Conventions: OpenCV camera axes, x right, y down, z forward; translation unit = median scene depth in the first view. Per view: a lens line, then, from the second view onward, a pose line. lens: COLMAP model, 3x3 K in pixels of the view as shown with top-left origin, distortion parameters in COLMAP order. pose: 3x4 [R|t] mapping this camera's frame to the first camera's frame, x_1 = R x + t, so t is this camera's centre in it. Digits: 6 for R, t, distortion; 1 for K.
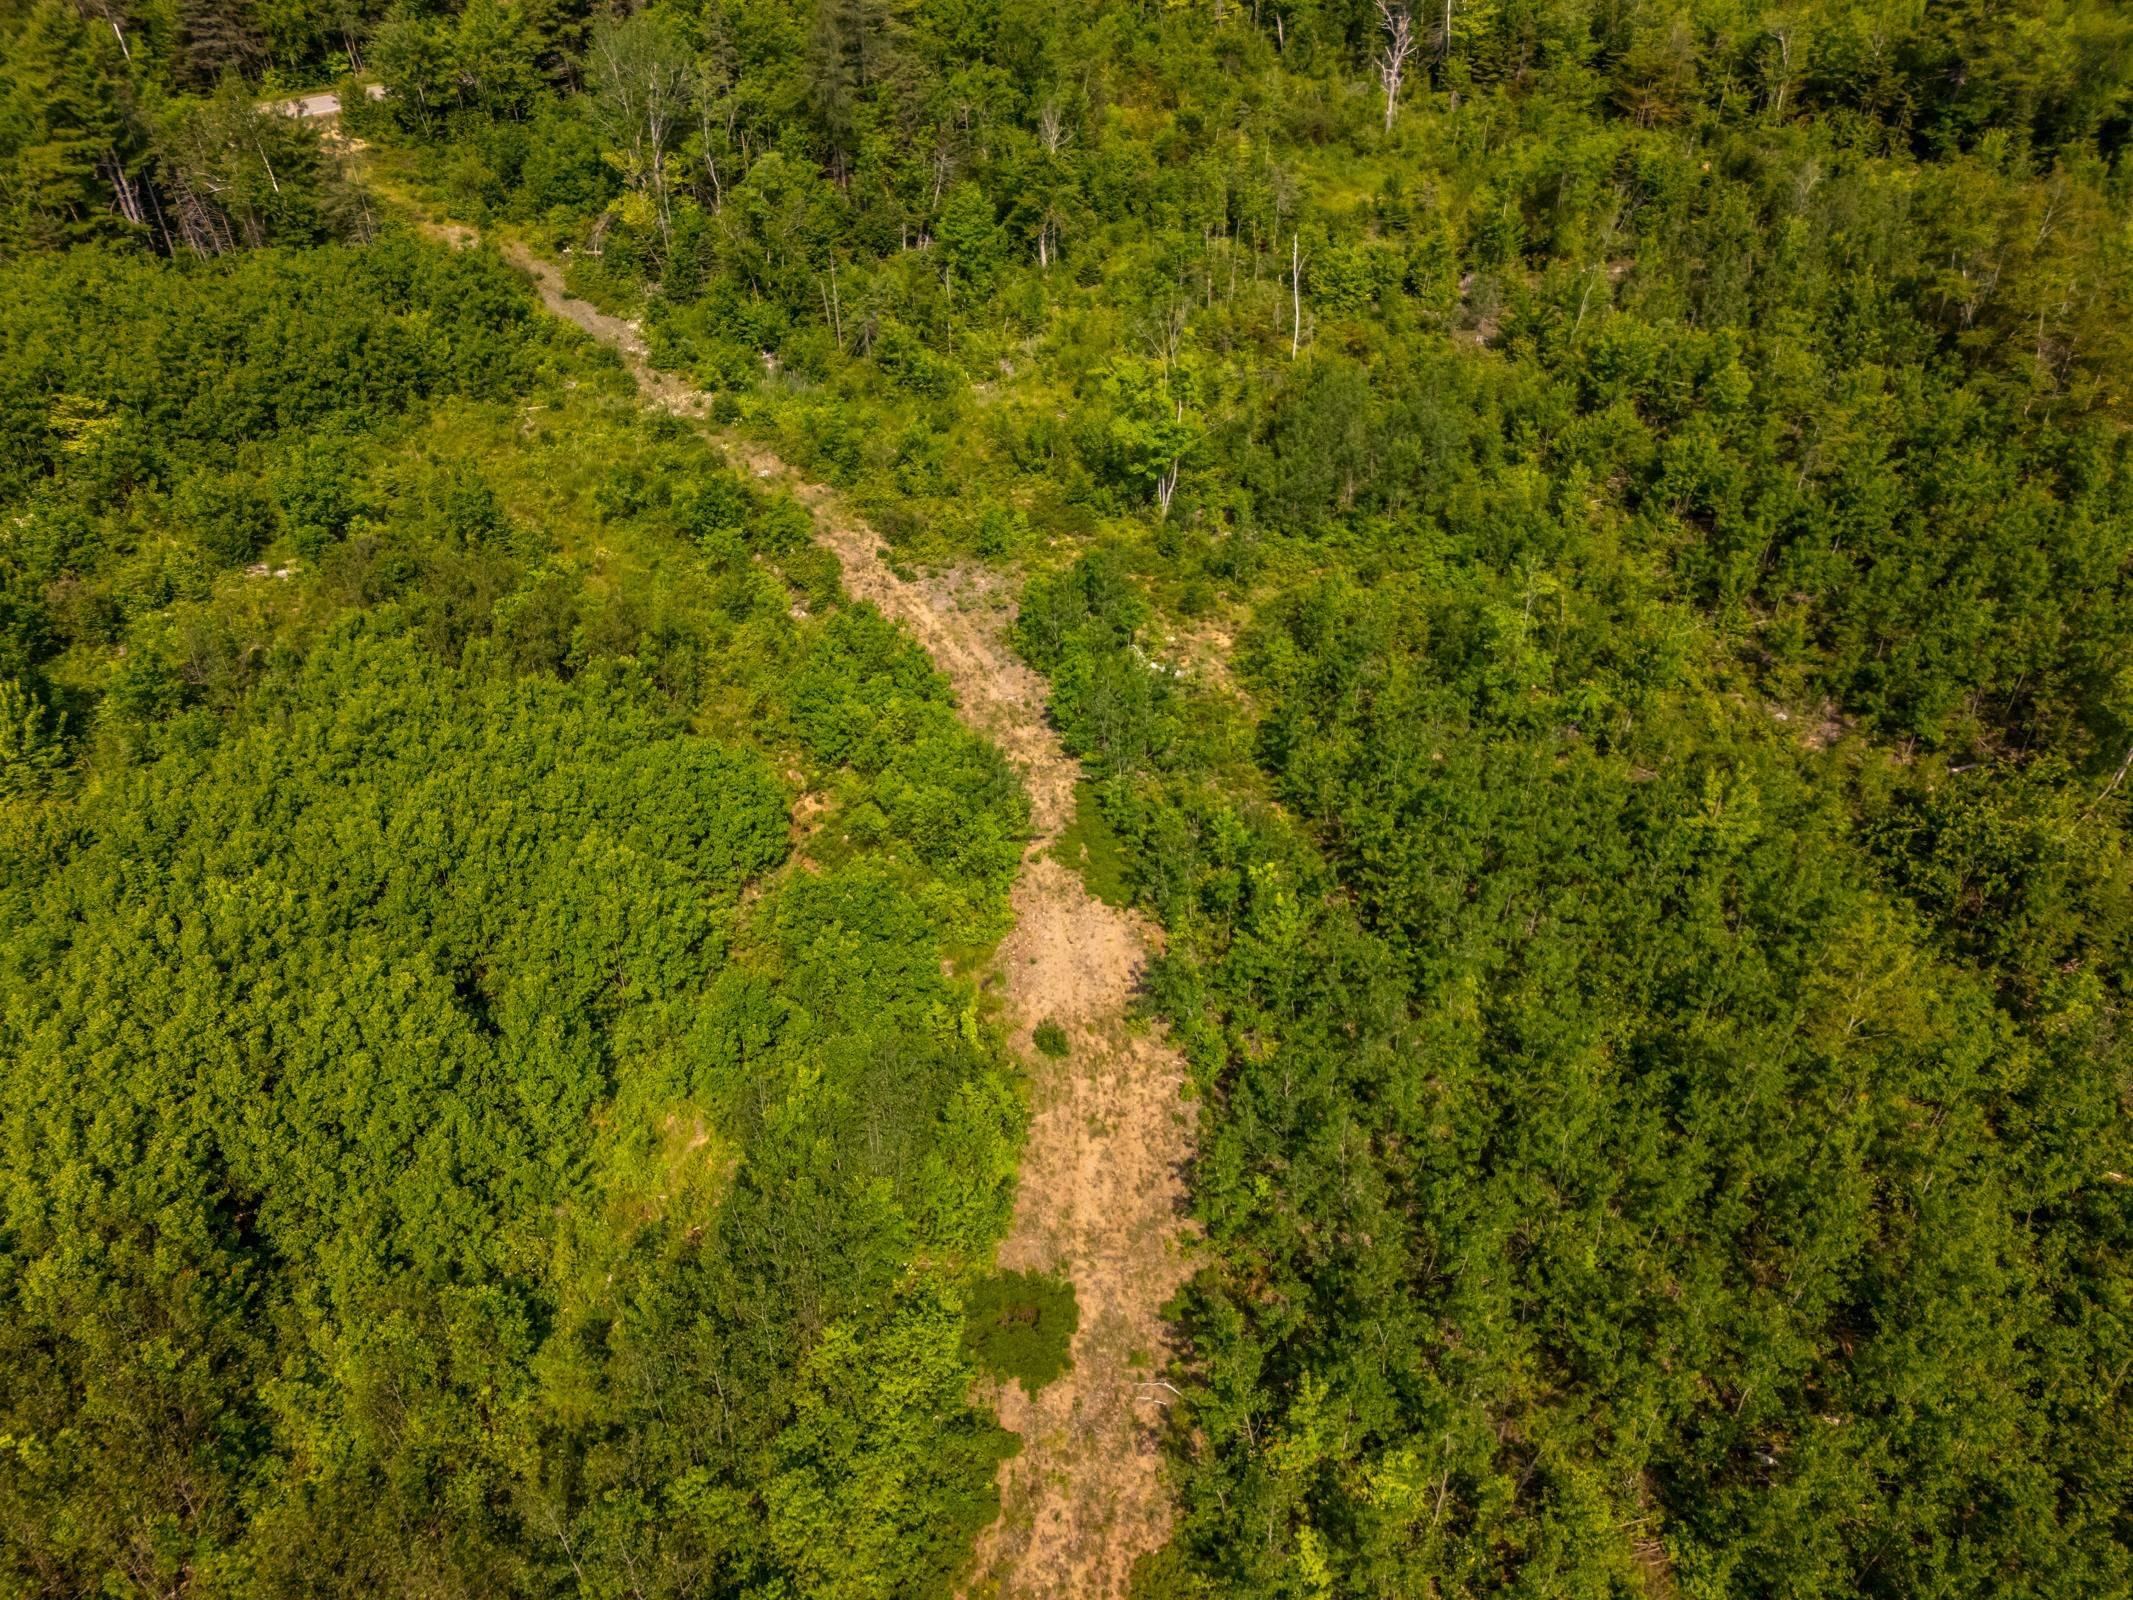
lens RADIAL K [[1616.8, 0, 1066.4], [0, 1616.8, 797.9], [0, 0, 1]] dist [0.068586, -0.051163]
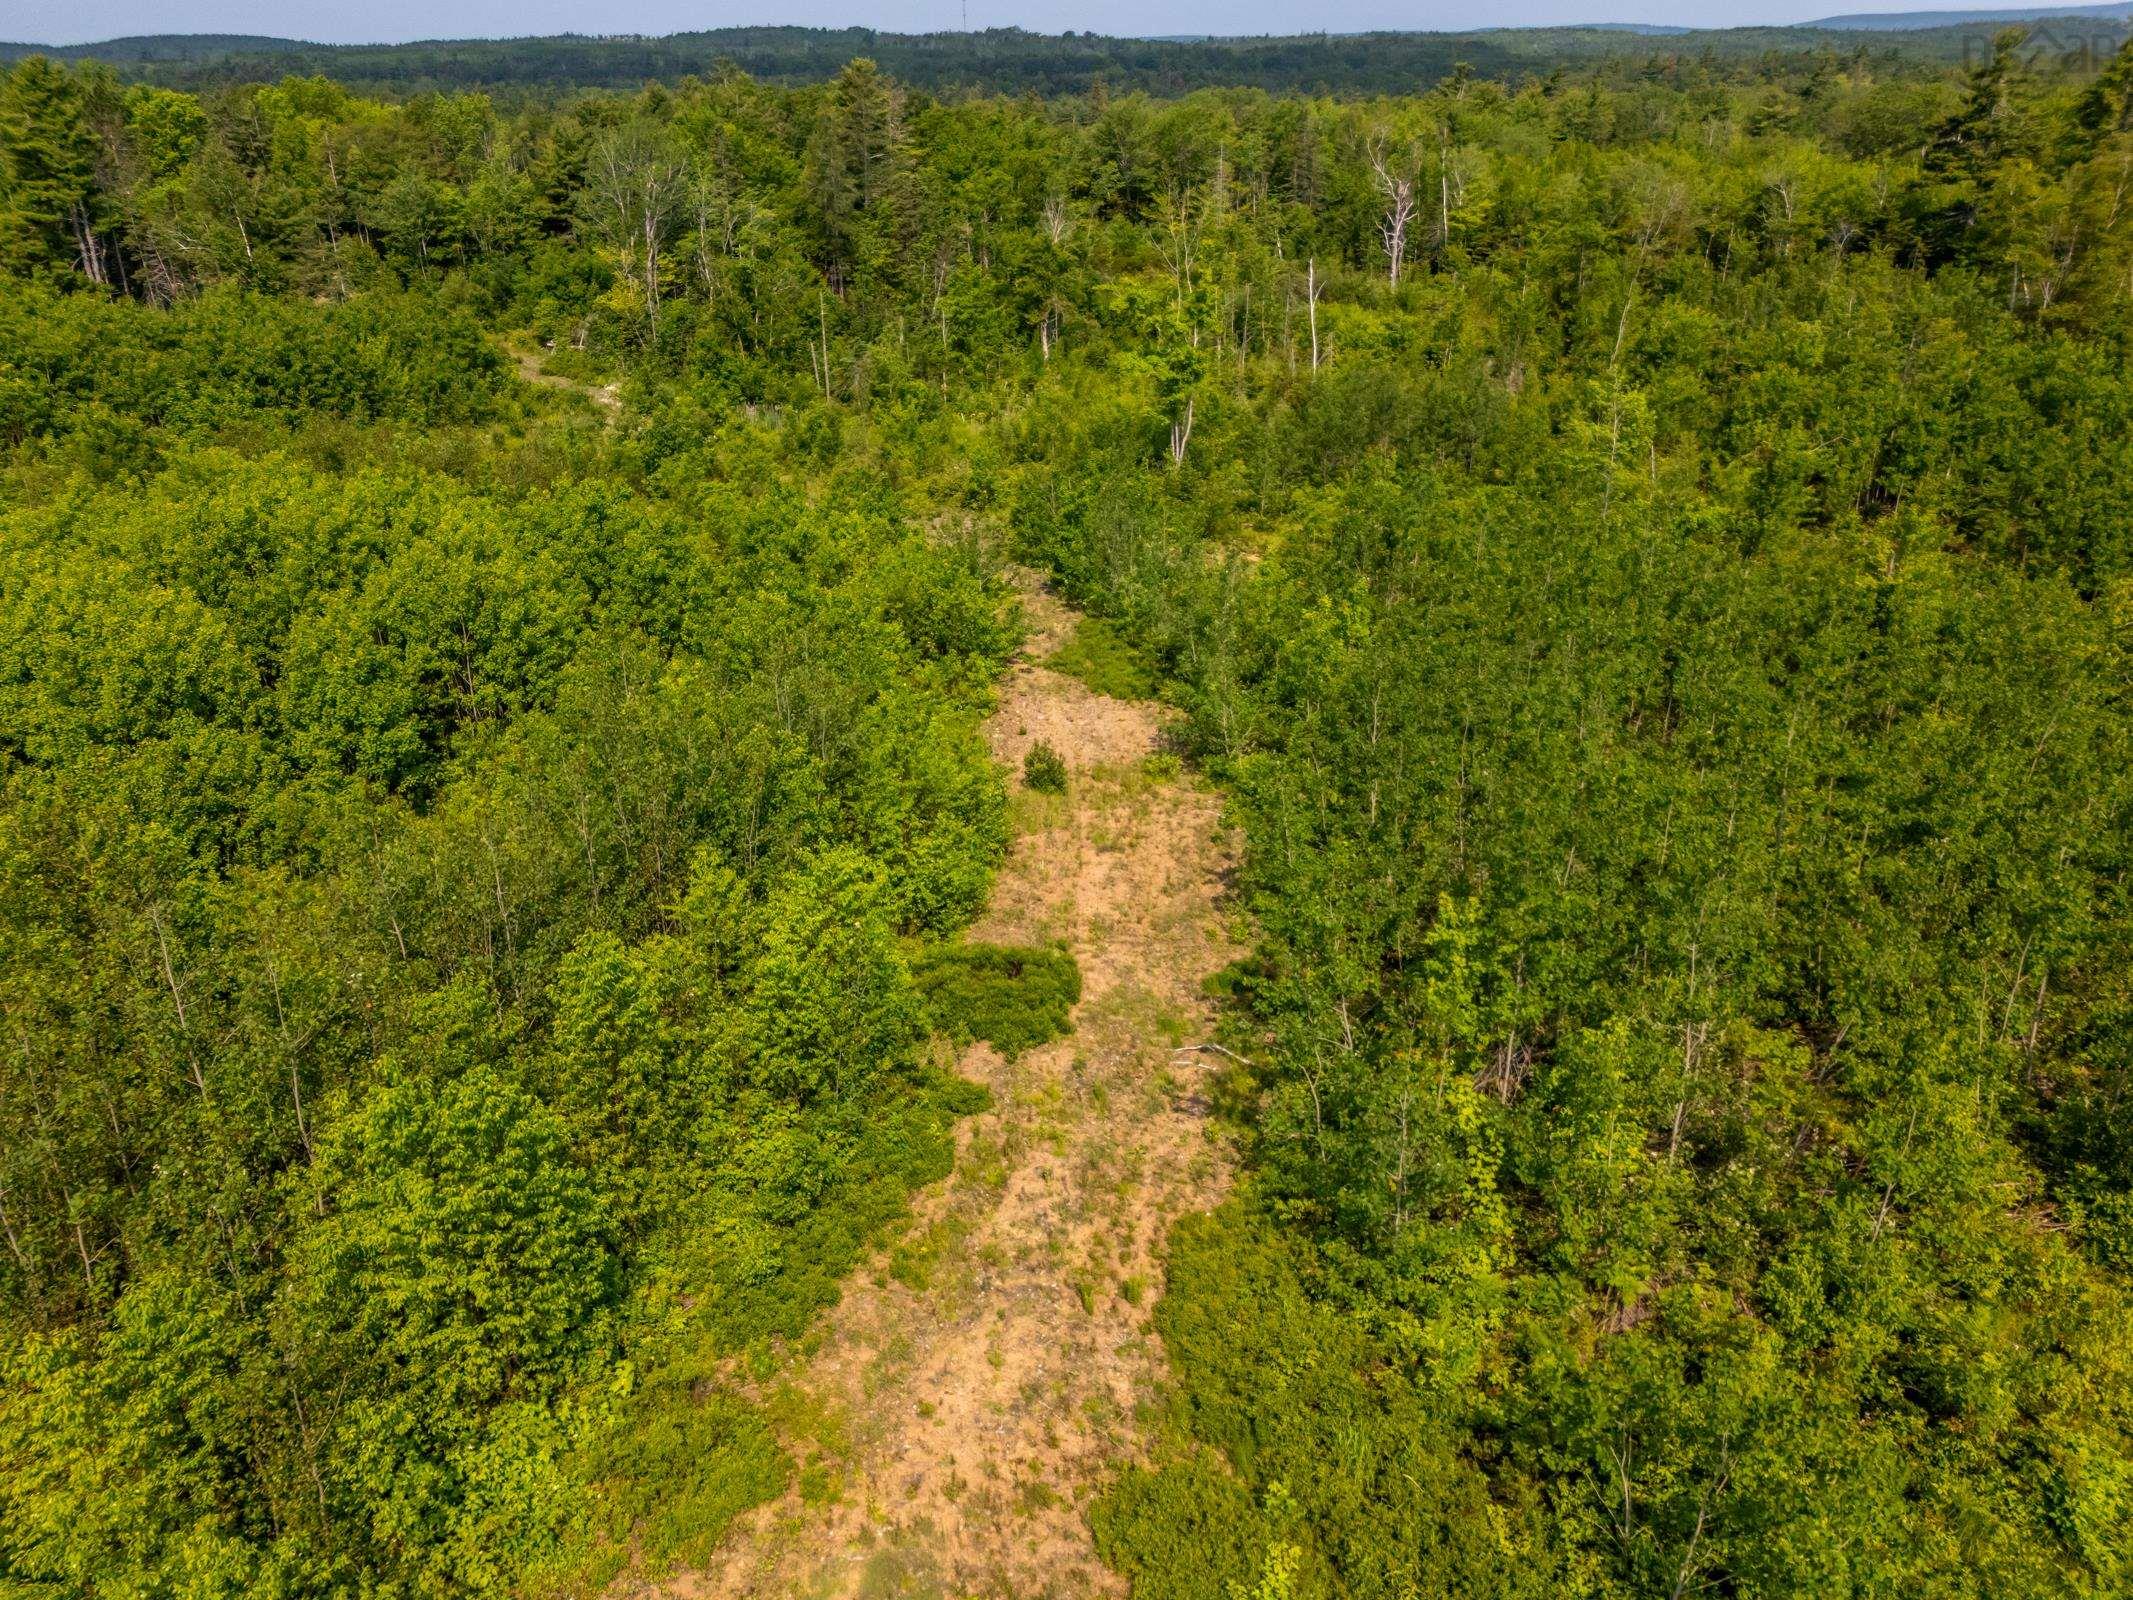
lens RADIAL K [[1616.8, 0, 1065.3], [0, 1616.8, 802.1], [0, 0, 1]] dist [0.068586, -0.051163]
pose [[0.999992, -0.000402, -0.003941, 0.002846], [-0.000579, 0.969365, -0.245625, 0.310454], [0.003918, 0.245626, 0.969357, 0.256332]]
